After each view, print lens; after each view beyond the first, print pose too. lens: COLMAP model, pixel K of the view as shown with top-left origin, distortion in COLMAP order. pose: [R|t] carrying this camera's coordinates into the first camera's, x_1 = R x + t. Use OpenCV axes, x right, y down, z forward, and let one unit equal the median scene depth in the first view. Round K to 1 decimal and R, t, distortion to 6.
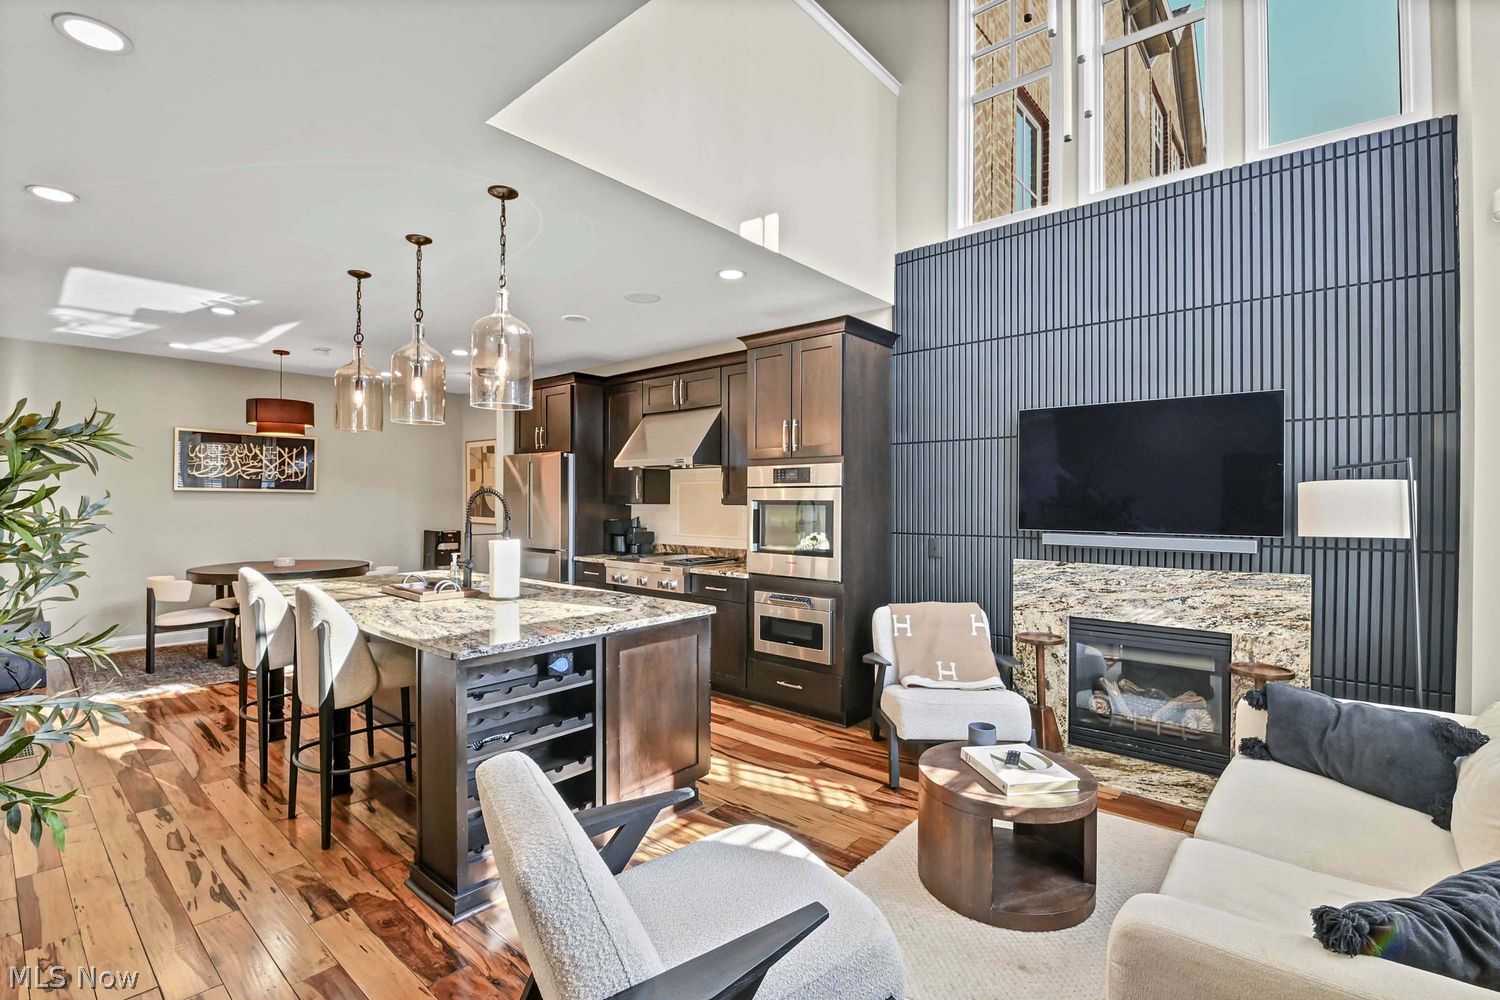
lens RADIAL K [[660.1, 0, 757.2], [0, 660.1, 499.3], [0, 0, 1]] dist [-0.005104, -0.005189]
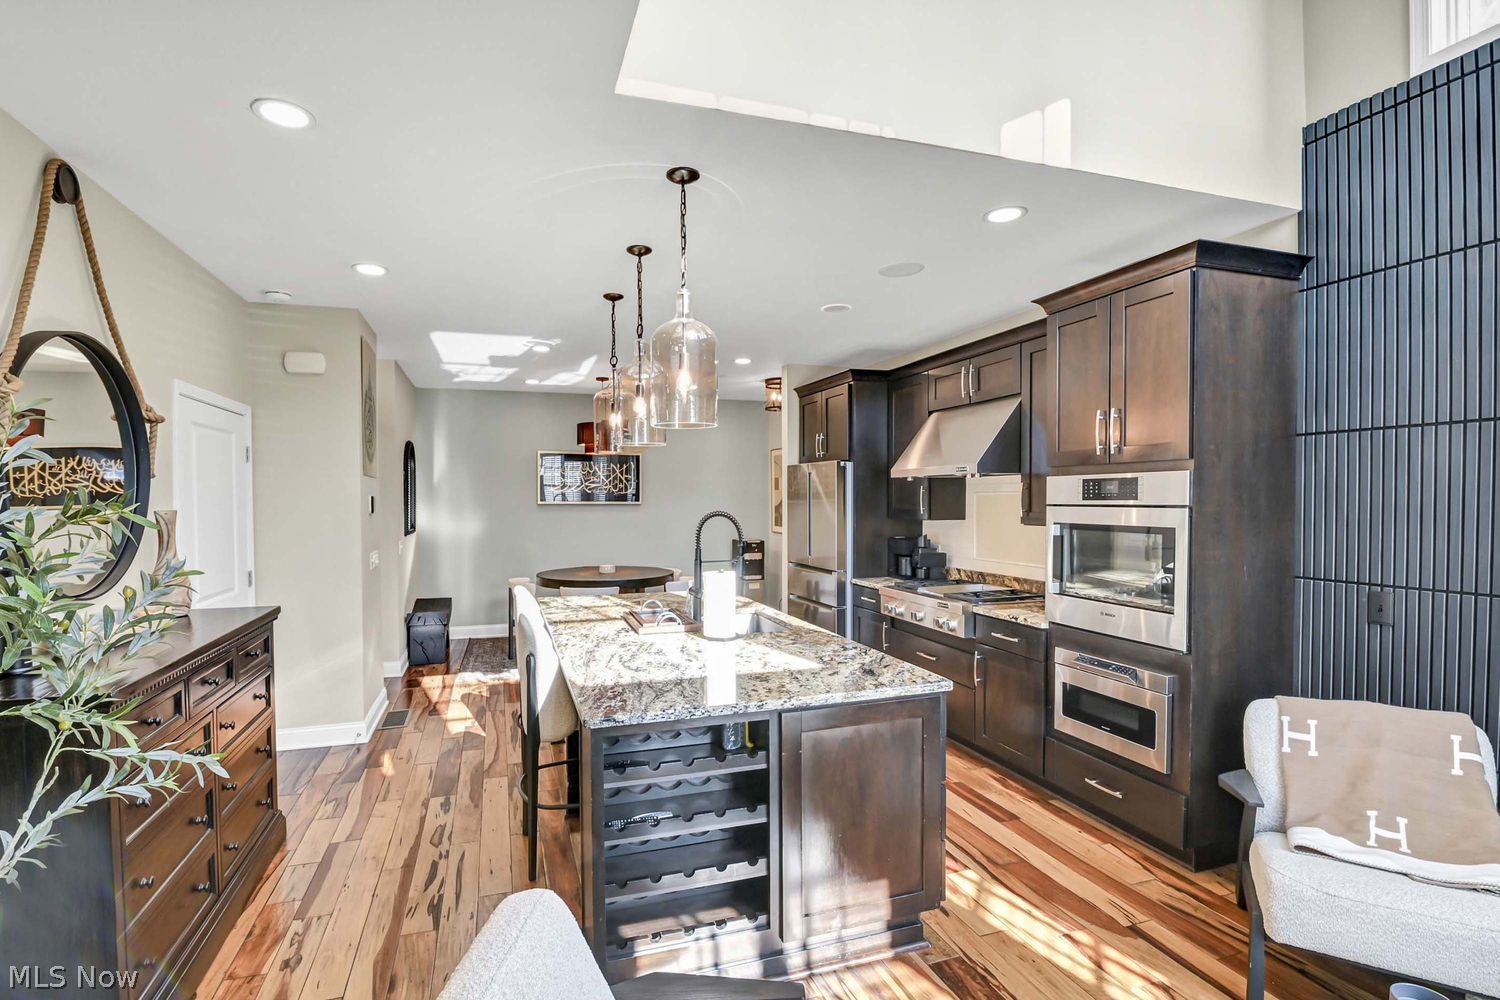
lens RADIAL K [[692.2, 0, 728.9], [0, 692.2, 514.5], [0, 0, 1]] dist [-0.008422, -0.006304]
pose [[0.849348, 0.003927, -0.527818, 0.095586], [0.009862, 0.999680, 0.023308, -0.030053], [0.527741, -0.025002, 0.849038, 0.172516]]
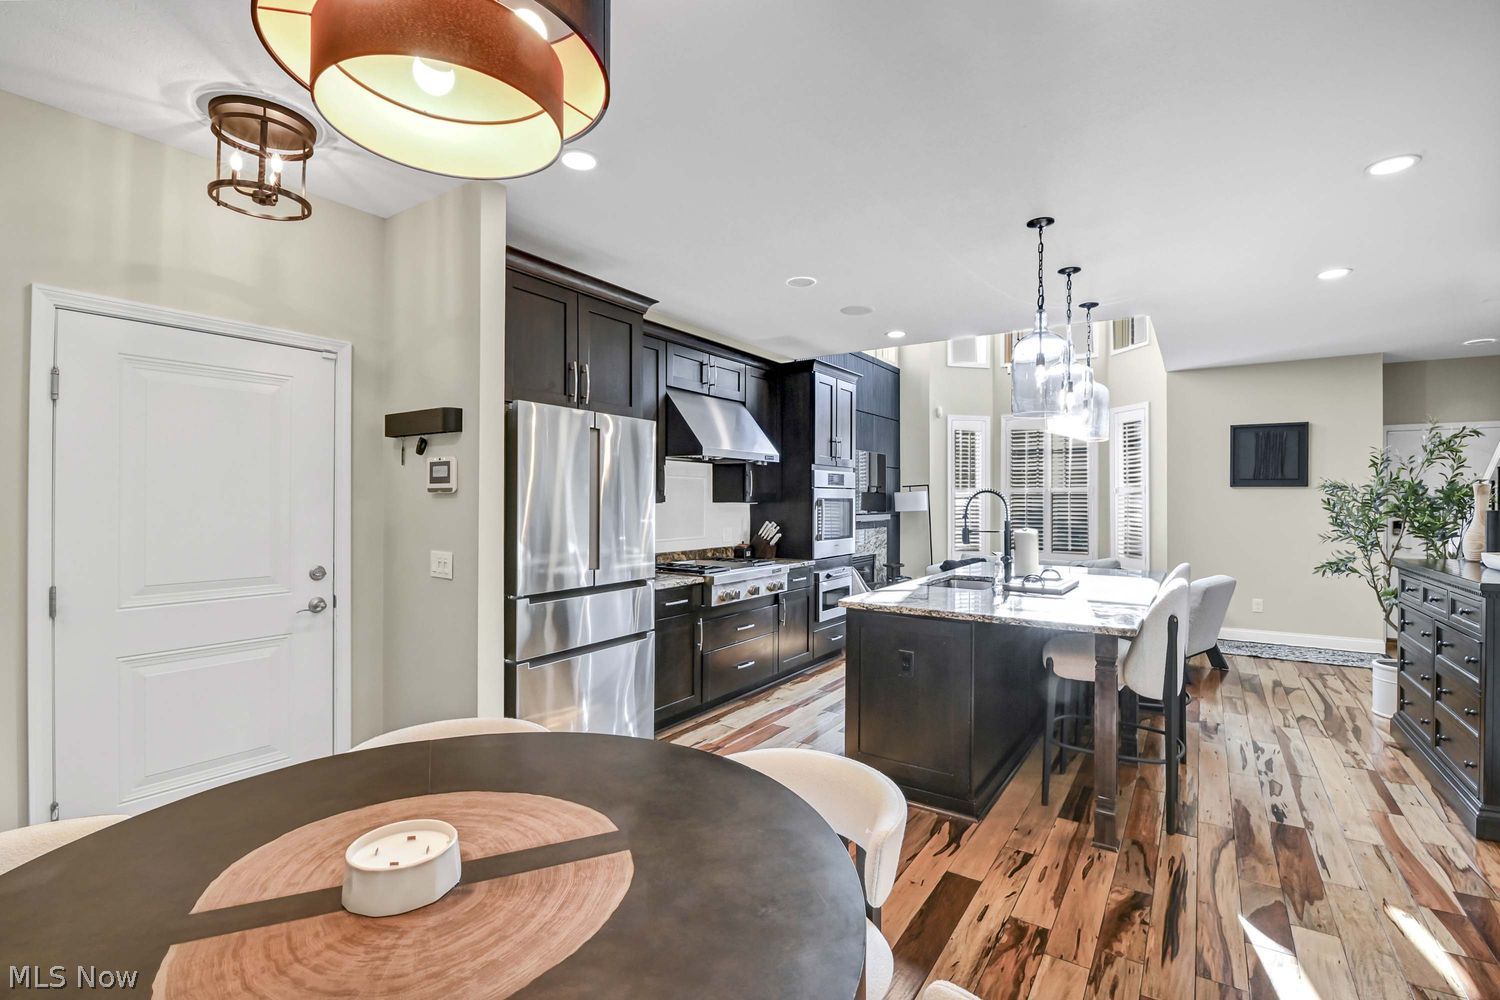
lens RADIAL K [[660.1, 0, 743.5], [0, 660.1, 497.8], [0, 0, 1]] dist [-0.005104, -0.005189]
pose [[-0.082799, -0.002227, 0.996564, -1.254515], [-0.003732, 0.999991, 0.001924, -0.001071], [-0.996559, -0.003560, -0.082806, 1.296943]]
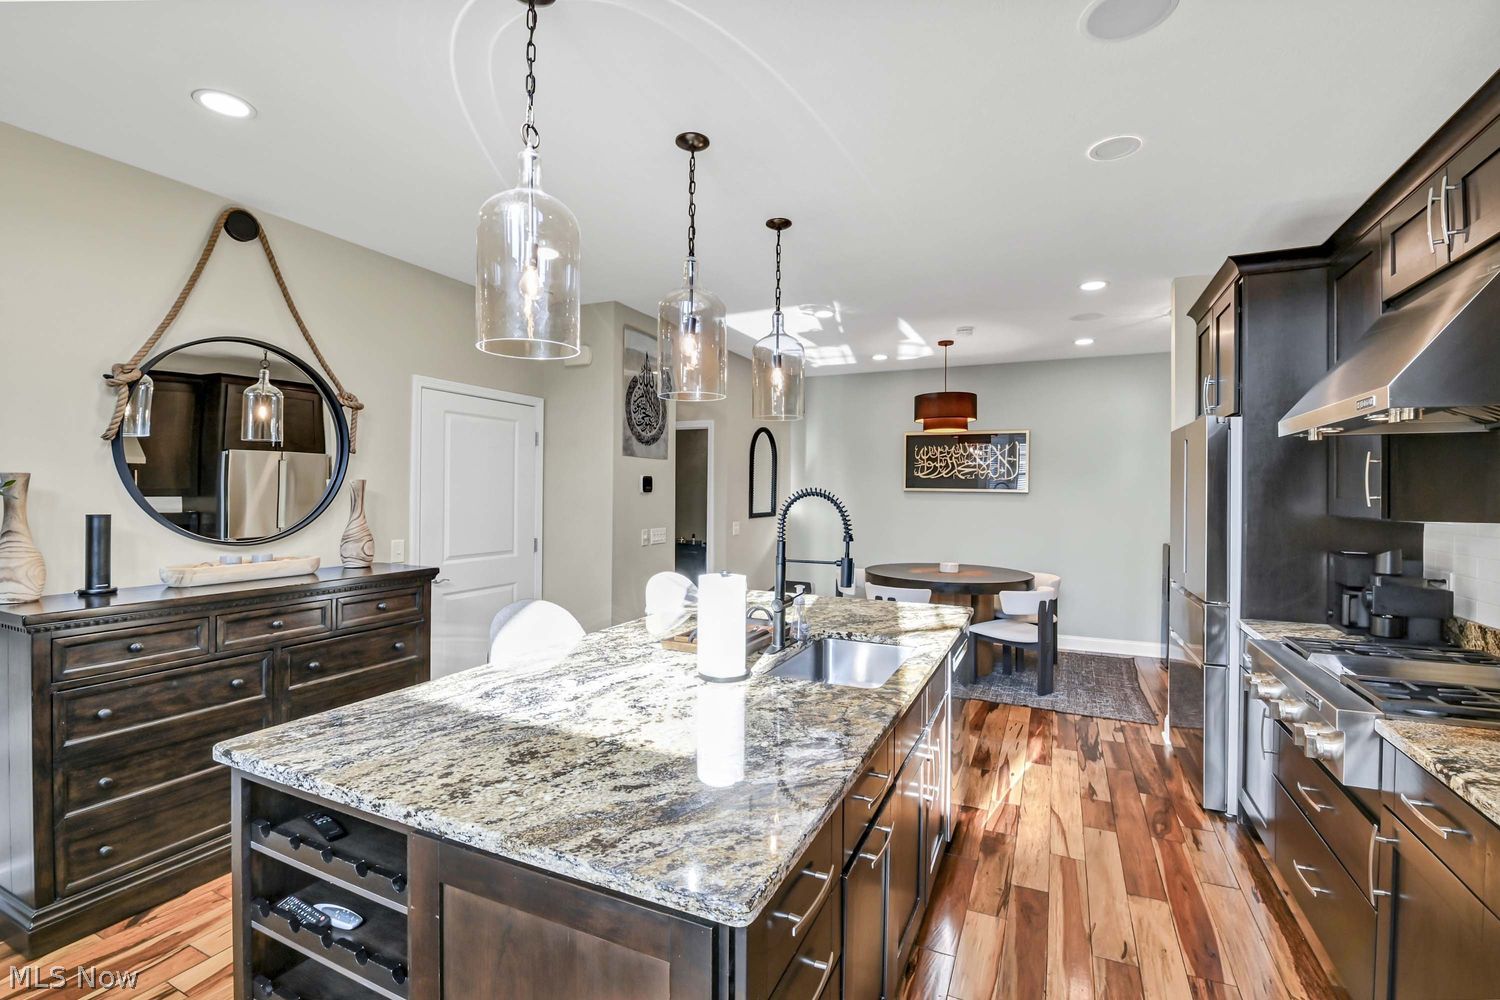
lens RADIAL K [[660.1, 0, 753.4], [0, 660.1, 495.2], [0, 0, 1]] dist [-0.005104, -0.005189]
pose [[0.262467, 0.002493, -0.964938, 0.153767], [-0.005004, 0.999987, 0.001222, -0.009479], [0.964928, 0.004507, 0.262476, 0.683490]]
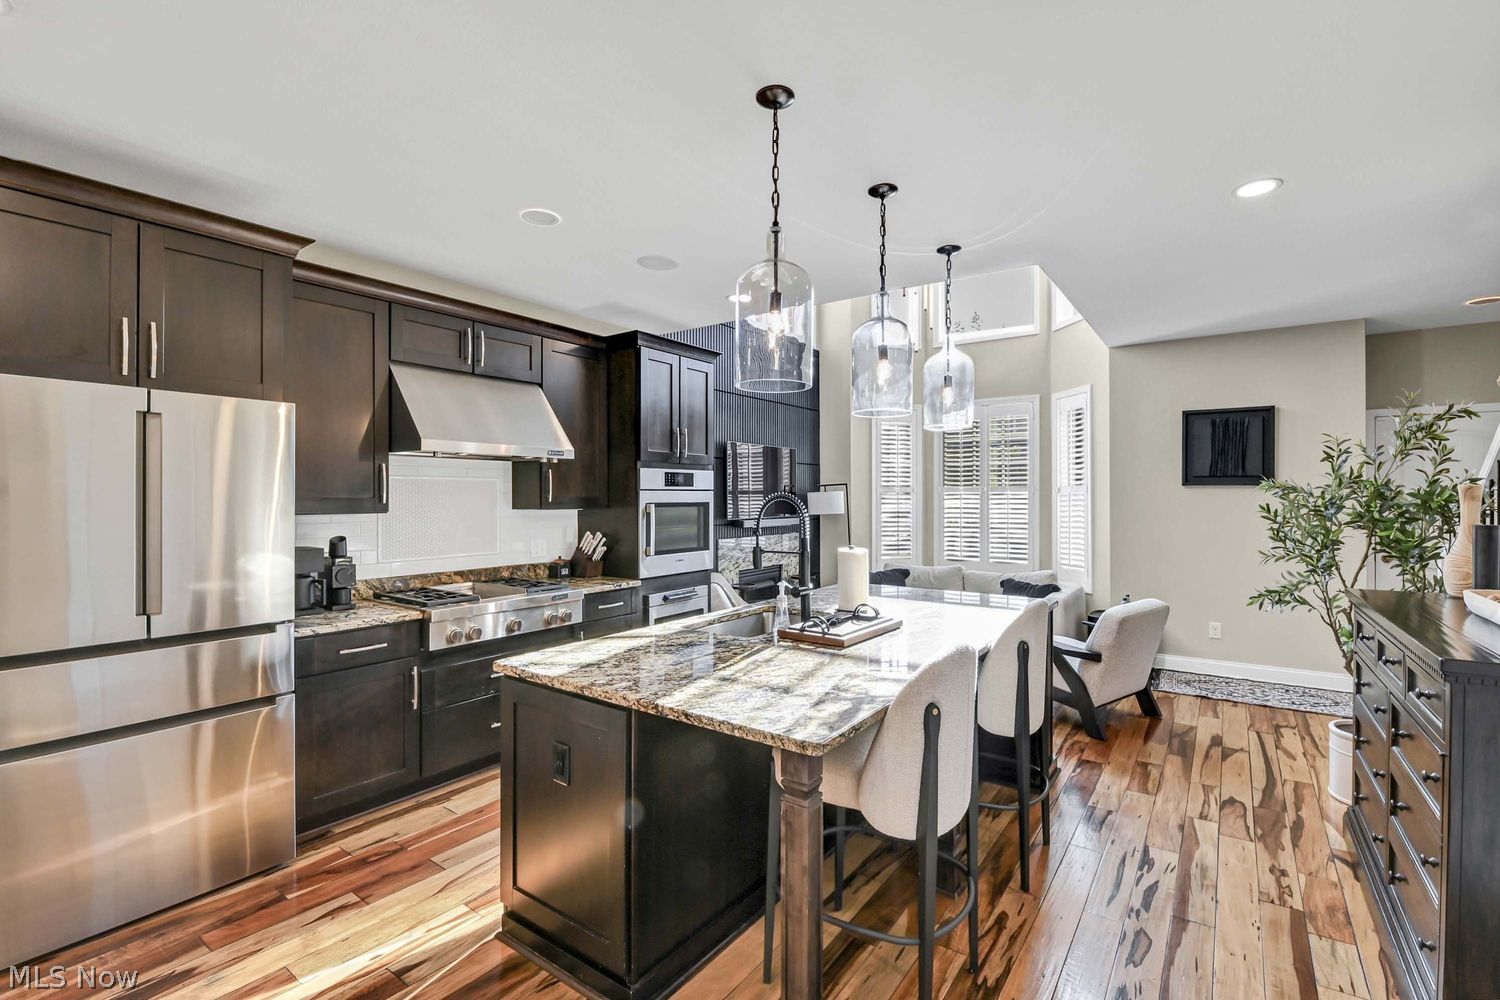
lens RADIAL K [[660.1, 0, 752.8], [0, 660.1, 495.7], [0, 0, 1]] dist [-0.005104, -0.005189]
pose [[-0.064456, -0.005113, 0.997907, -1.034003], [0.000039, 0.999987, 0.005127, -0.014914], [-0.997921, 0.000370, -0.064455, 0.951796]]
